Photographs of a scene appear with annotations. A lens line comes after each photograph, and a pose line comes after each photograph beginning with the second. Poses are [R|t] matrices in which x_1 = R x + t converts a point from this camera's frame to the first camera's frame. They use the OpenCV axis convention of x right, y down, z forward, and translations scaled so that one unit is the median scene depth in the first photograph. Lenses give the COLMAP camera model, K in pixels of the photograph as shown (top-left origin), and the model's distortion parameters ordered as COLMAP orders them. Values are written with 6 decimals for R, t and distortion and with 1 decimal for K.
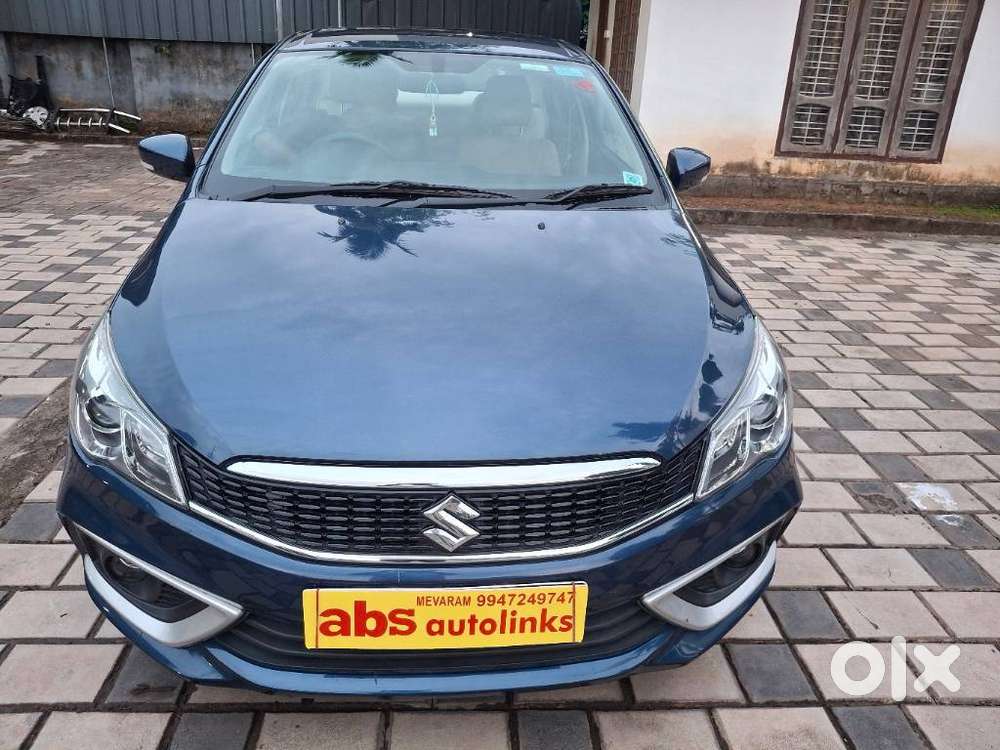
lens RADIAL K [[757.8, 0, 493.6], [0, 757.8, 375.5], [0, 0, 1]] dist [0.023305, -0.054085]
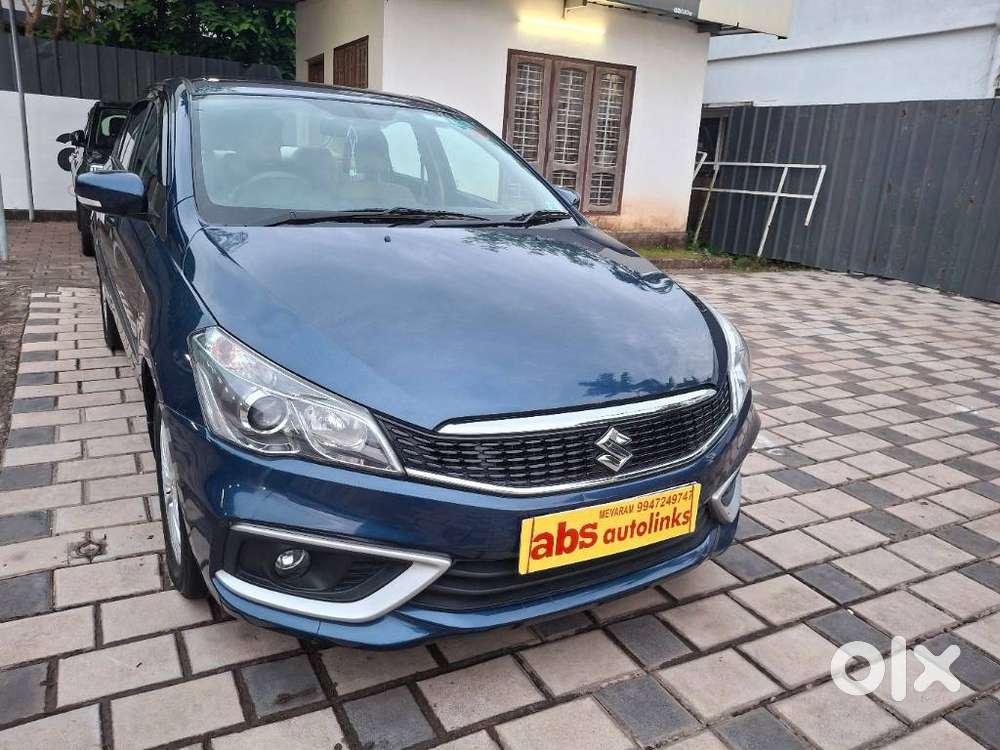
lens RADIAL K [[761.7, 0, 500.0], [0, 761.7, 375.0], [0, 0, 1]] dist [0.052284, -0.125640]
pose [[0.902166, -0.104814, 0.418462, -0.723876], [0.141448, 0.988280, -0.057411, 0.113663], [-0.407540, 0.110985, 0.906418, -0.095615]]
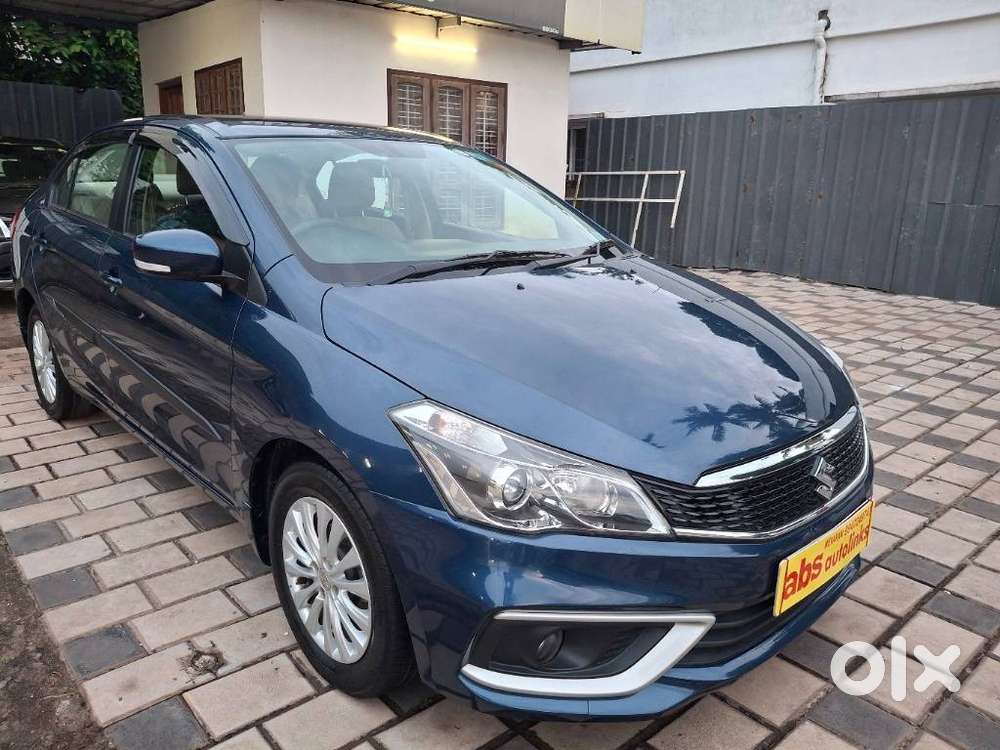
lens RADIAL K [[757.8, 0, 493.6], [0, 757.8, 375.5], [0, 0, 1]] dist [0.023305, -0.054085]
pose [[0.779879, -0.186568, 0.597480, -1.198529], [0.251484, 0.967508, -0.026145, -0.081442], [-0.573188, 0.170647, 0.801458, 0.237734]]
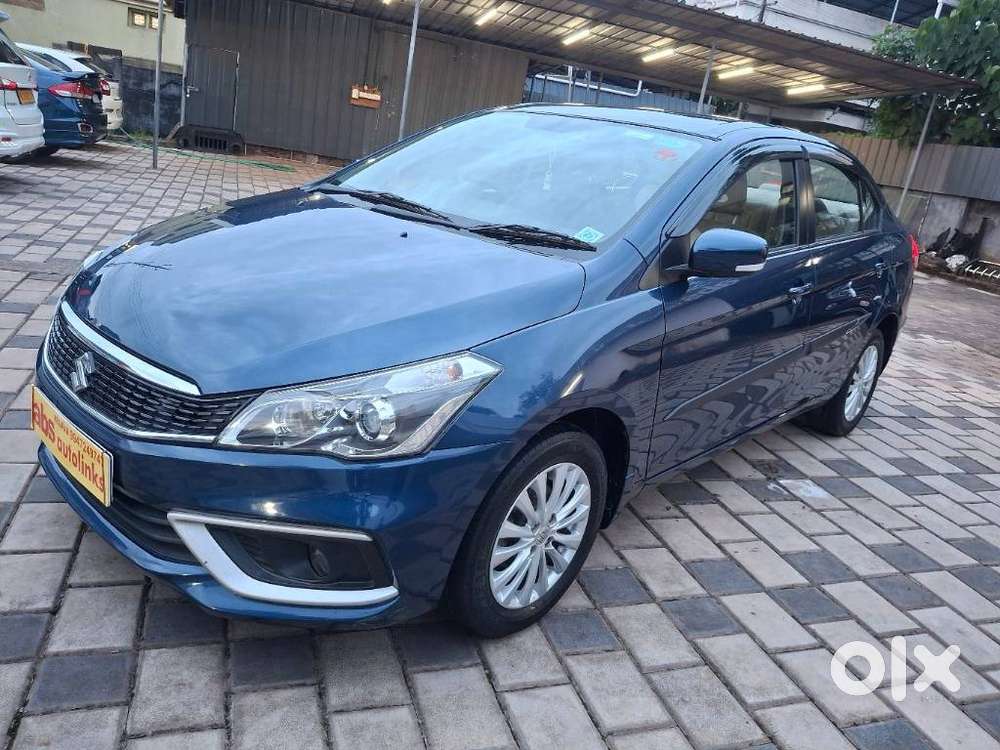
lens RADIAL K [[757.8, 0, 493.6], [0, 757.8, 375.5], [0, 0, 1]] dist [0.023305, -0.054085]
pose [[0.256381, 0.294136, -0.920735, 2.898148], [-0.498377, 0.856415, 0.134814, 0.166650], [0.828185, 0.424309, 0.366159, 0.102107]]
